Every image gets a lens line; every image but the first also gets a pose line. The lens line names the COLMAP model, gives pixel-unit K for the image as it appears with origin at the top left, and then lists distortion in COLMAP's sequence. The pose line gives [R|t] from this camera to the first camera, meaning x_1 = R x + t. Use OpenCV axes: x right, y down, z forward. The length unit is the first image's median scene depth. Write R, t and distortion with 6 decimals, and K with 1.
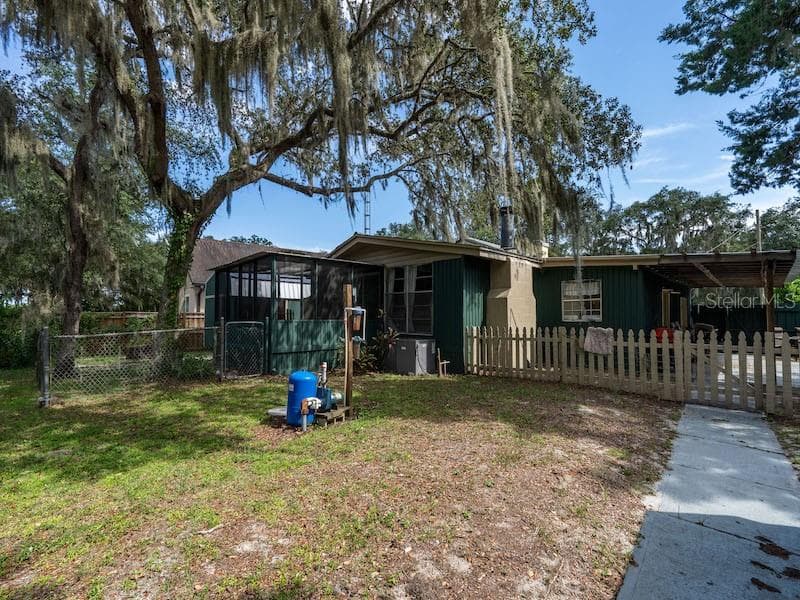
lens RADIAL K [[375.9, 0, 402.5], [0, 375.9, 303.5], [0, 0, 1]] dist [-0.001316, 0.002379]
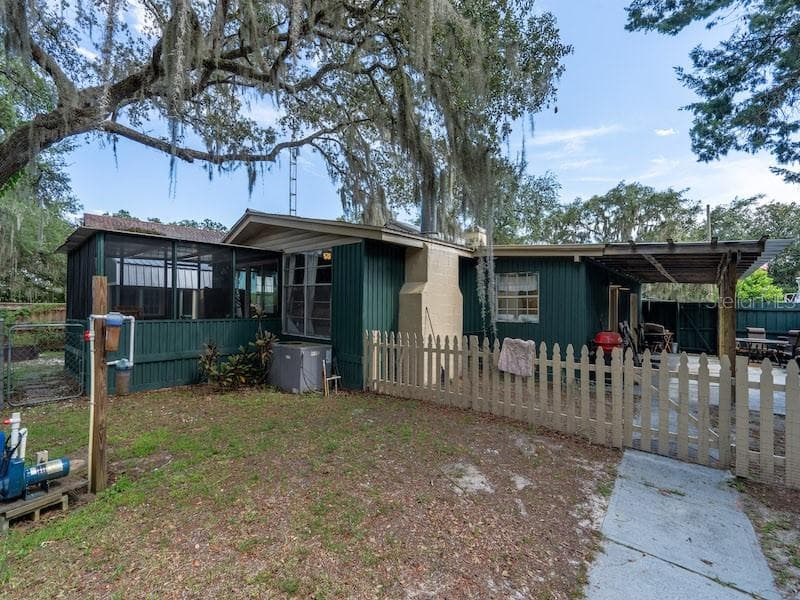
lens RADIAL K [[375.9, 0, 397.7], [0, 375.9, 300.2], [0, 0, 1]] dist [-0.001316, 0.002379]
pose [[0.997171, 0.010749, 0.074396, 0.158553], [-0.012188, 0.999747, 0.018908, -0.015492], [-0.074174, -0.019761, 0.997049, 0.193637]]
